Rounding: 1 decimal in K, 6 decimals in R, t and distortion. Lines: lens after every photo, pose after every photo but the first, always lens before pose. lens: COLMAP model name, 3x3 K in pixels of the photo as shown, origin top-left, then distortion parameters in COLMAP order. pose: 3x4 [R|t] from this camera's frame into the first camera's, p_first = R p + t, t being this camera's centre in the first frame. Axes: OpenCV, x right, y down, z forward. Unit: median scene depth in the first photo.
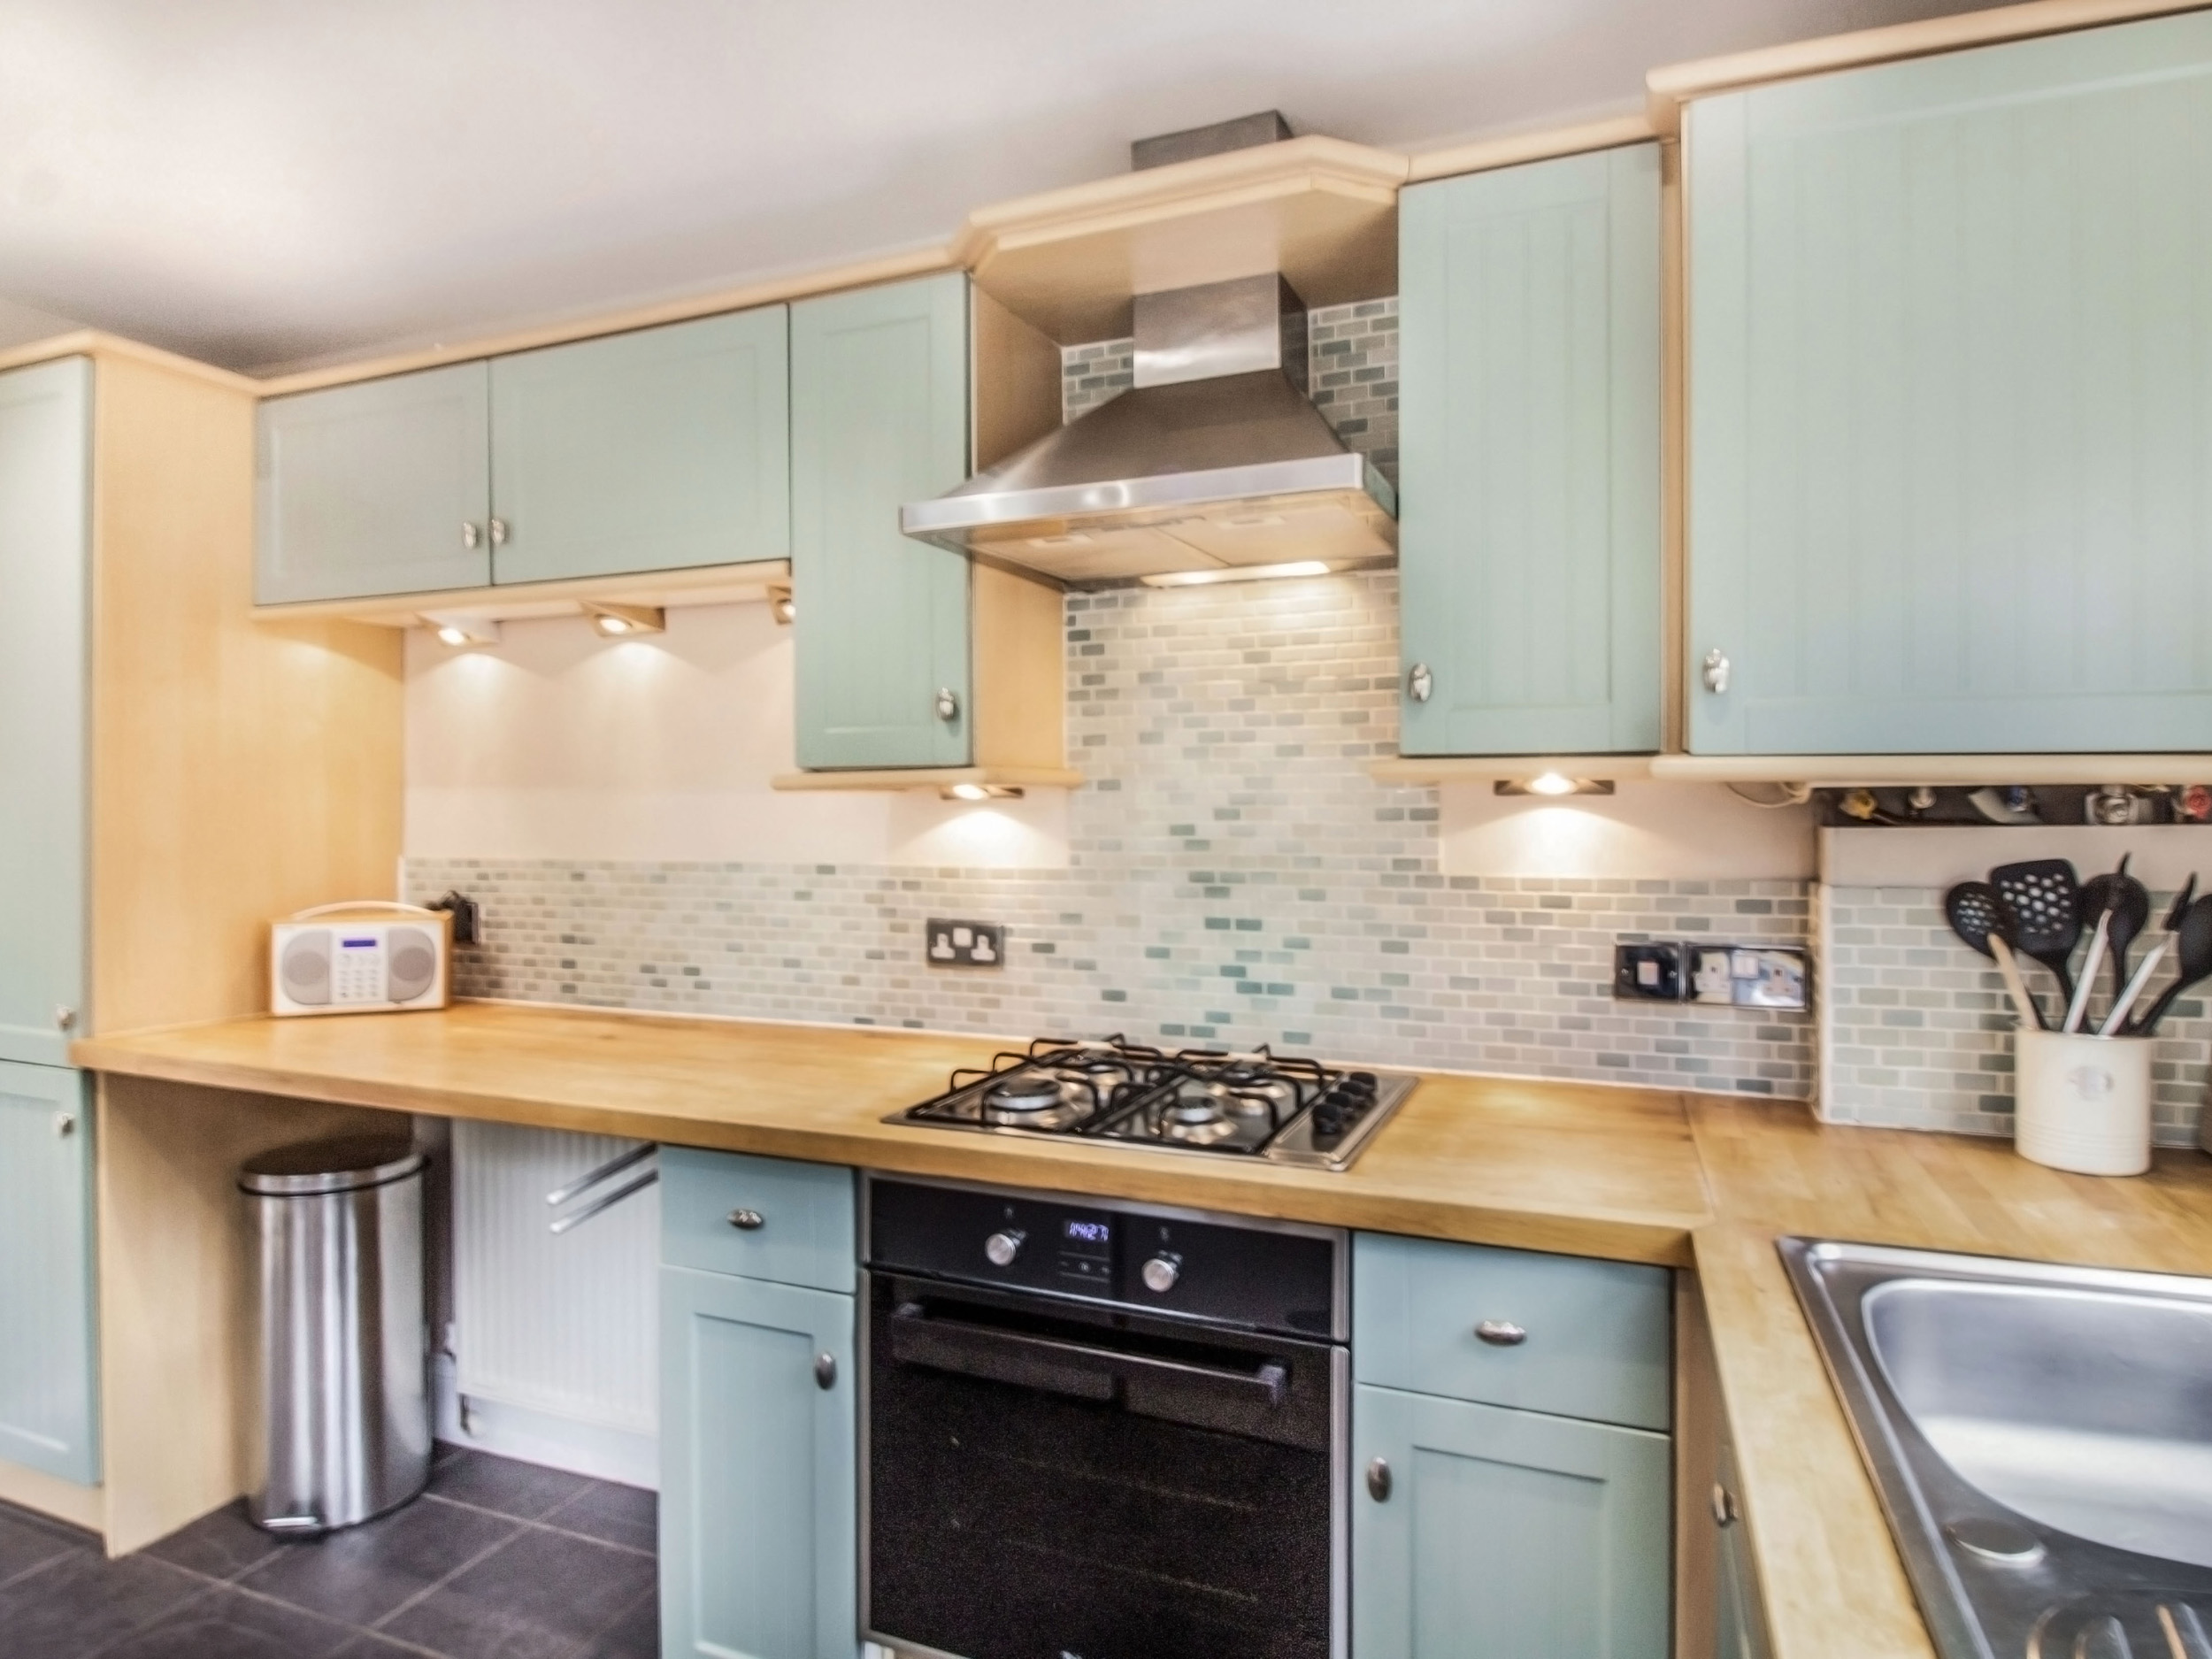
lens RADIAL K [[1232.1, 0, 1098.7], [0, 1232.1, 812.1], [0, 0, 1]] dist [0.003608, -0.001065]
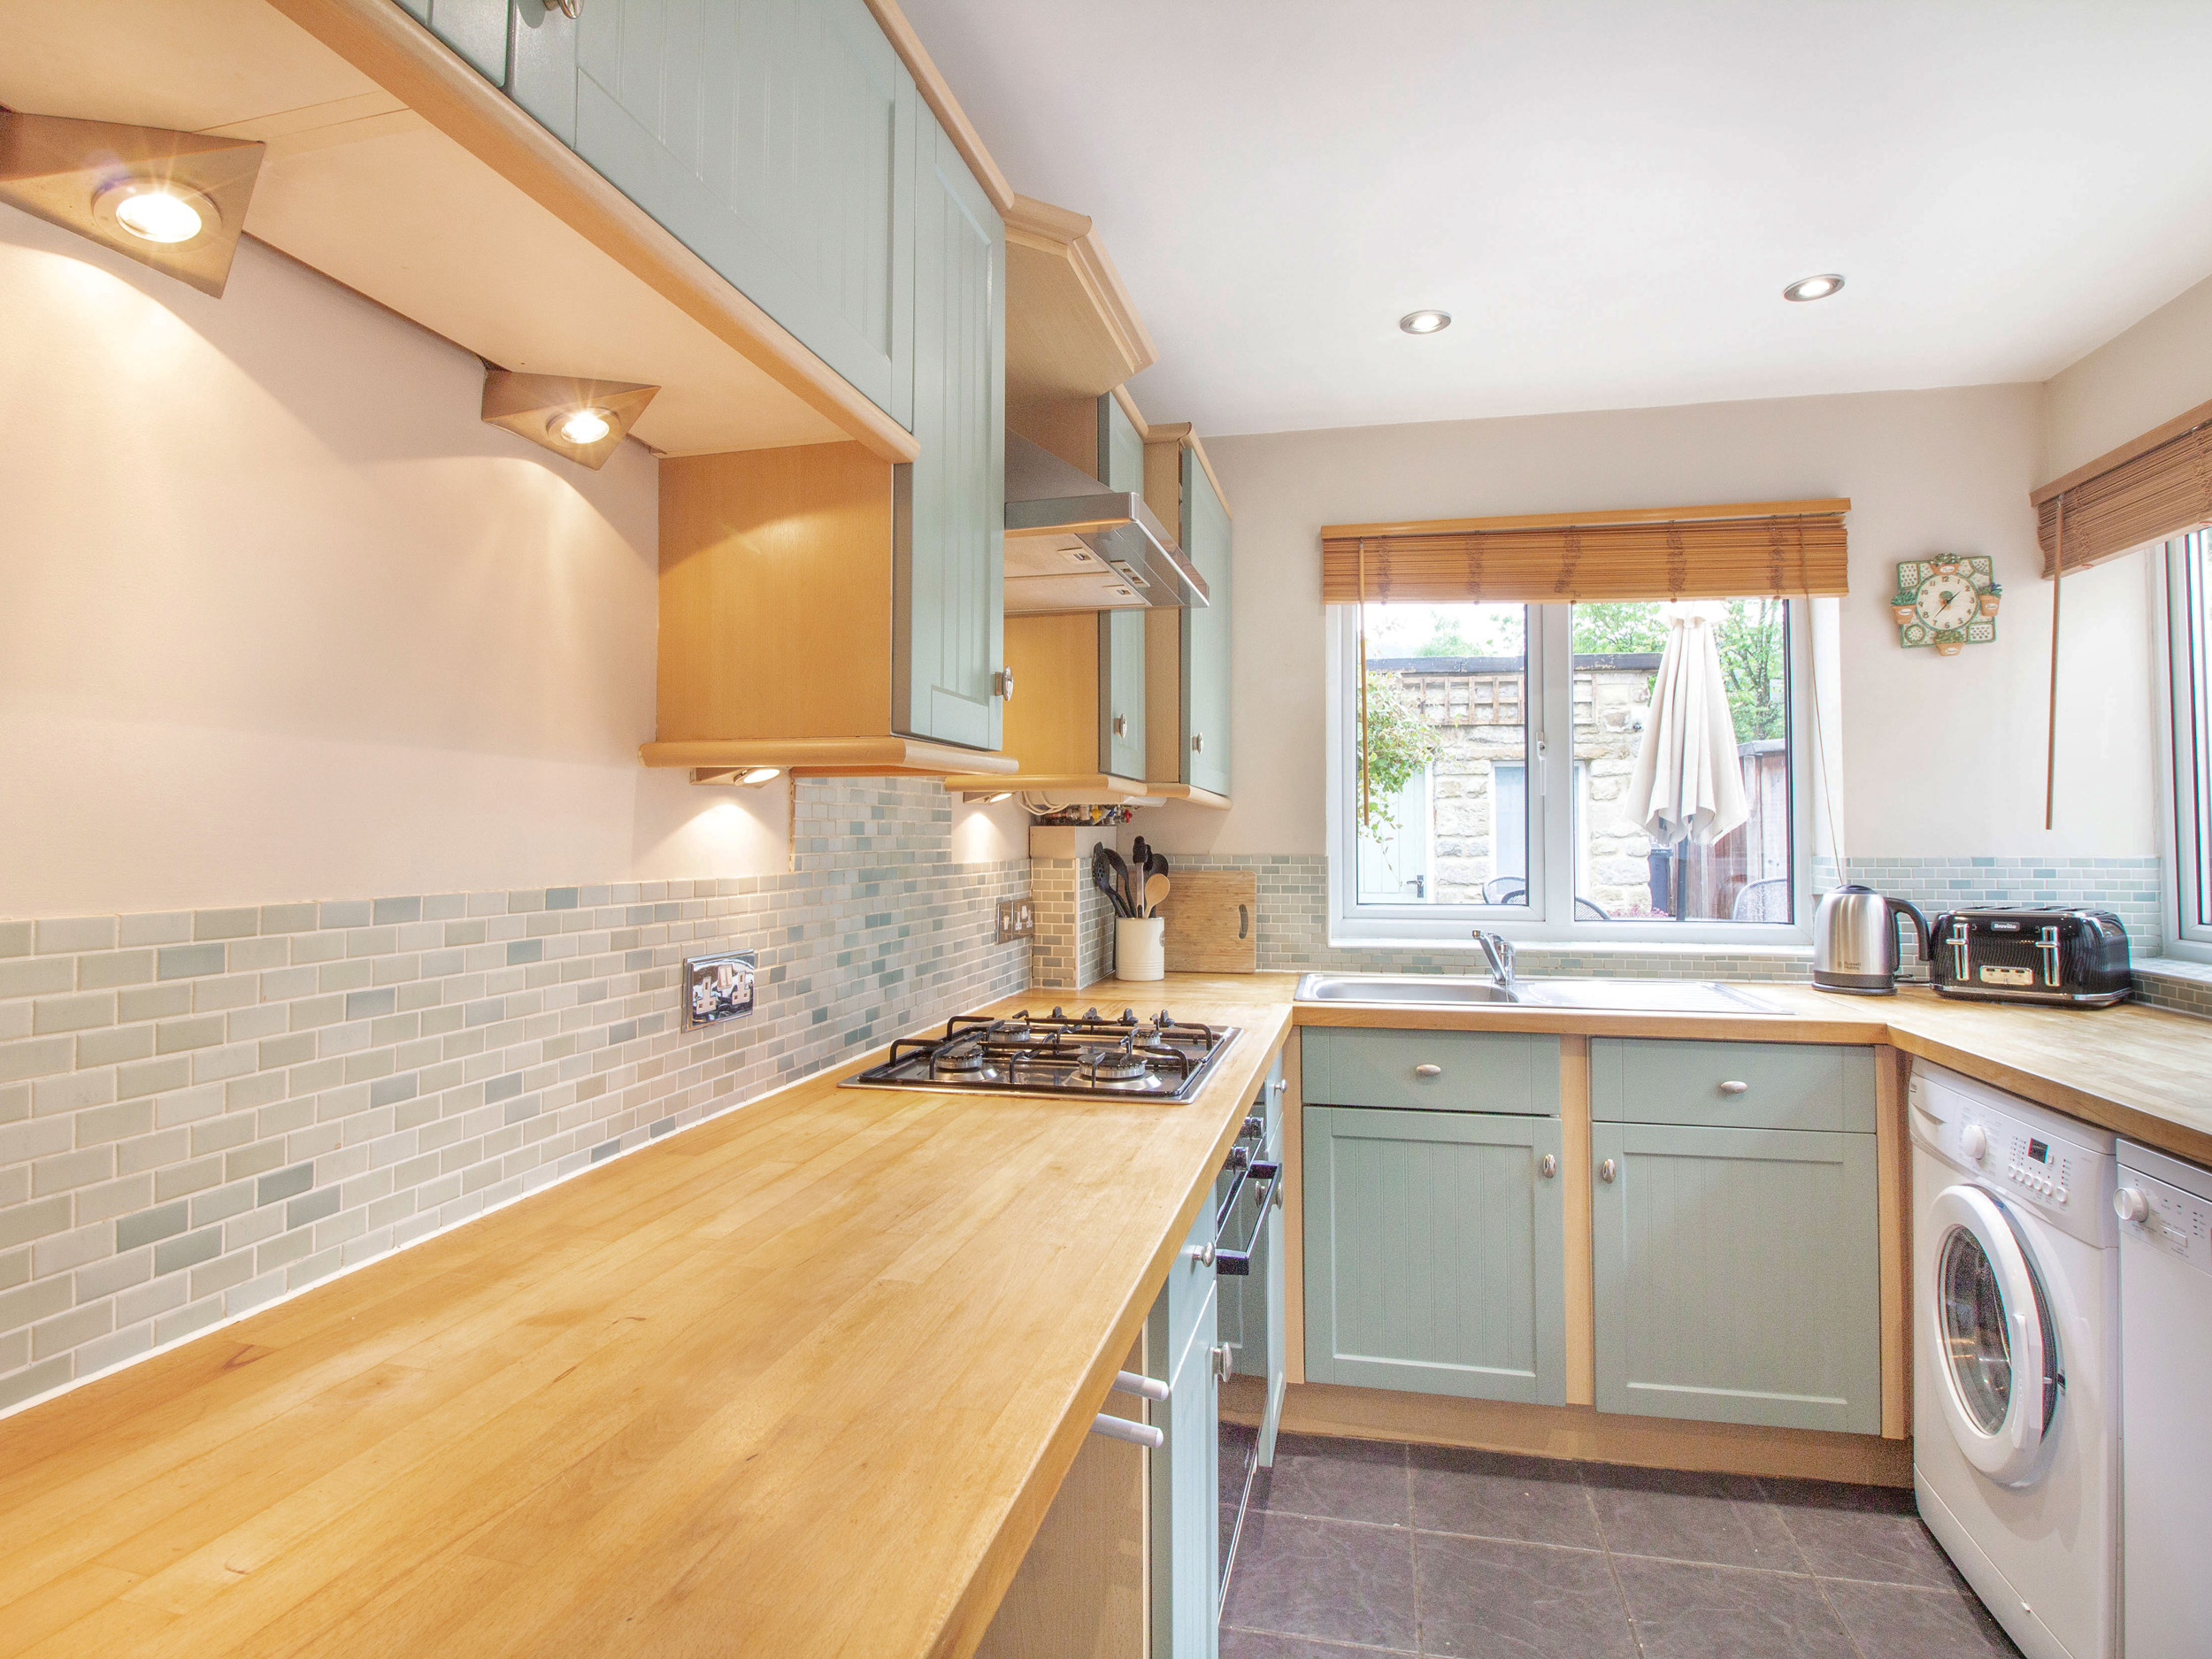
lens RADIAL K [[1232.1, 0, 1098.2], [0, 1232.1, 812.9], [0, 0, 1]] dist [0.003608, -0.001065]
pose [[-0.158248, 0.023506, 0.987120, -0.933172], [0.008989, 0.999709, -0.022365, 0.026141], [-0.987359, 0.005334, -0.158413, 0.981371]]
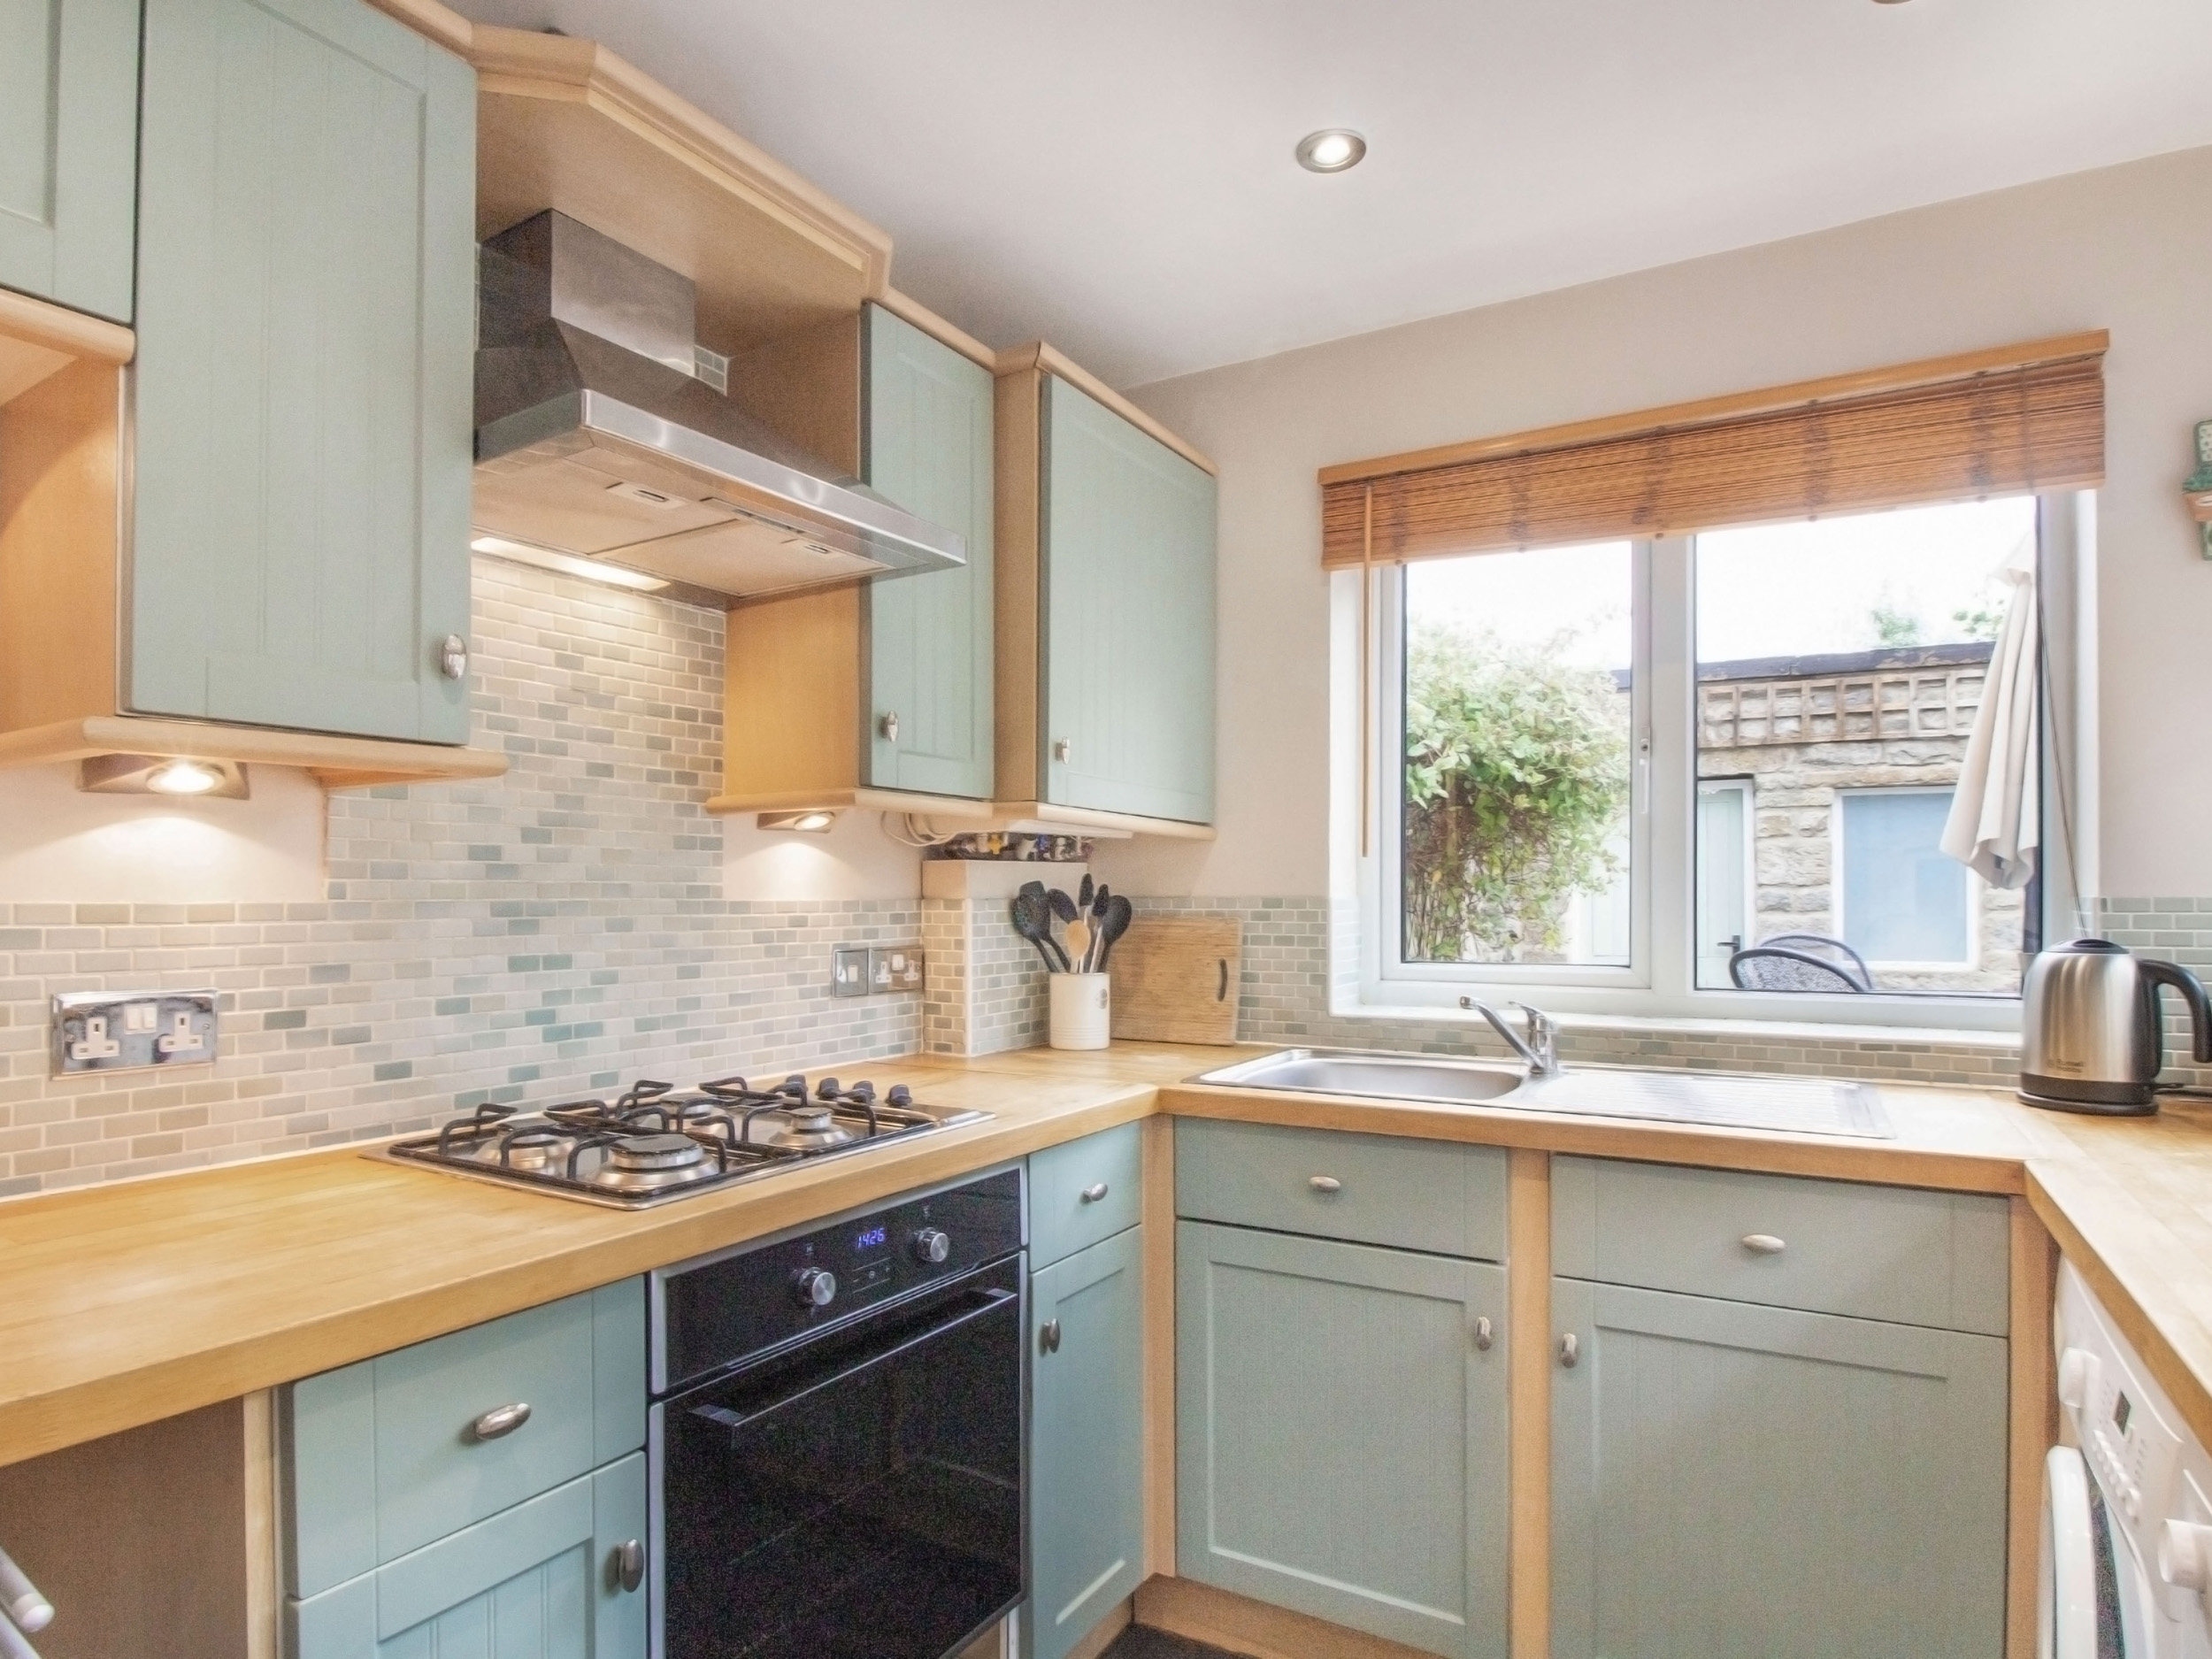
lens RADIAL K [[1281.1, 0, 1071.7], [0, 1281.1, 904.9], [0, 0, 1]] dist [-0.005806, -0.005735]
pose [[0.174257, -0.001491, 0.984699, -0.713083], [0.008557, 0.999963, 0.000000, 0.053285], [-0.984663, 0.008426, 0.174263, 0.474409]]
